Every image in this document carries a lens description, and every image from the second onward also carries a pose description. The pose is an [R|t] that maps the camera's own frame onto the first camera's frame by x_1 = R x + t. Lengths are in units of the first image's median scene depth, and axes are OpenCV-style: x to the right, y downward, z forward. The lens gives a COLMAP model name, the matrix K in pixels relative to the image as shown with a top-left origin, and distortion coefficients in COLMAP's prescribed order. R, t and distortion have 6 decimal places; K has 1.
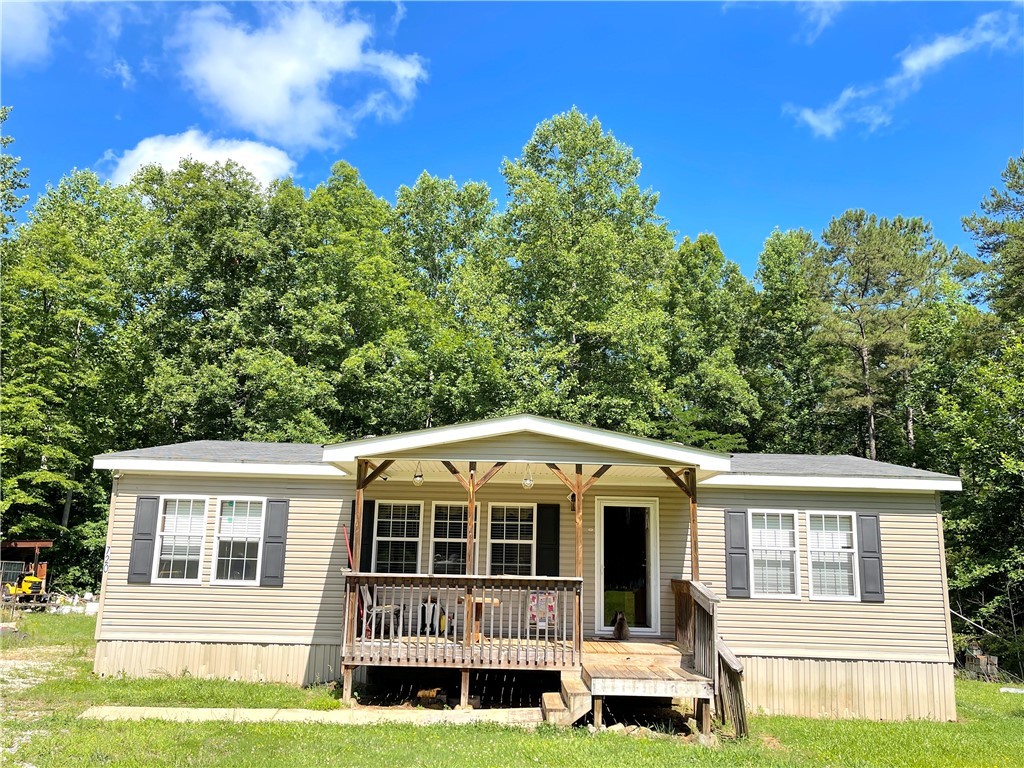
lens RADIAL K [[865.0, 0, 513.5], [0, 865.0, 386.4], [0, 0, 1]] dist [0.009313, 0.004598]
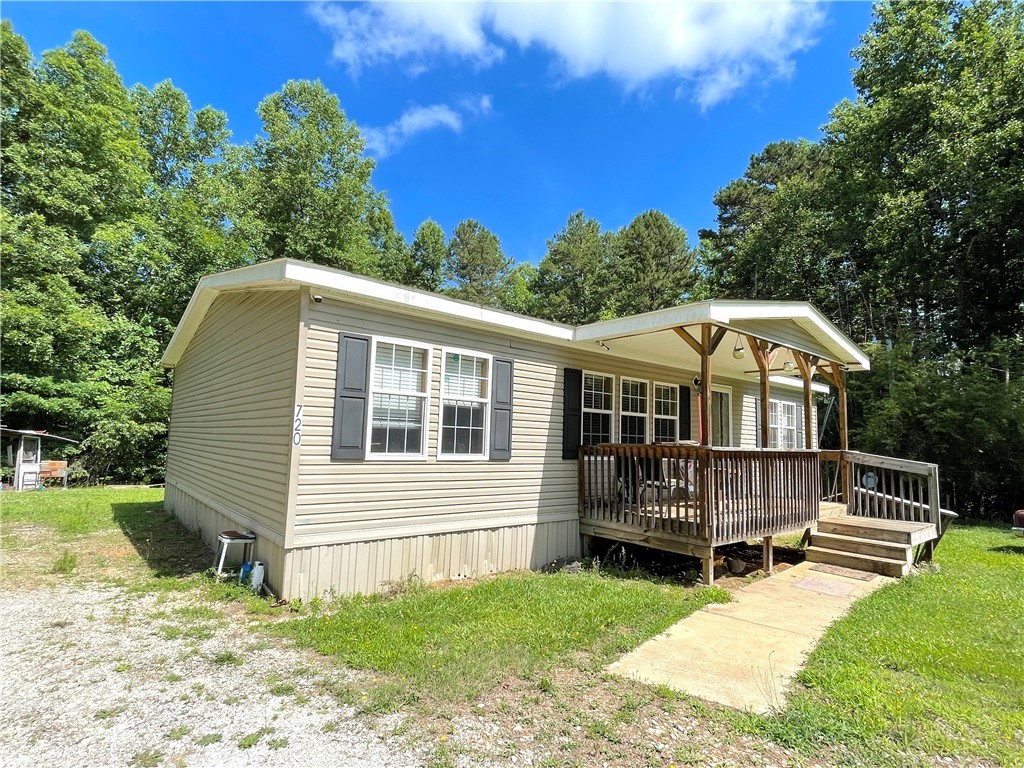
lens RADIAL K [[525.6, 0, 511.9], [0, 525.6, 382.9], [0, 0, 1]] dist [-0.002473, -0.000273]
pose [[0.765995, 0.072142, 0.638786, -0.595728], [-0.138341, 0.988900, 0.054208, 0.125817], [-0.627785, -0.129894, 0.767472, 0.605418]]
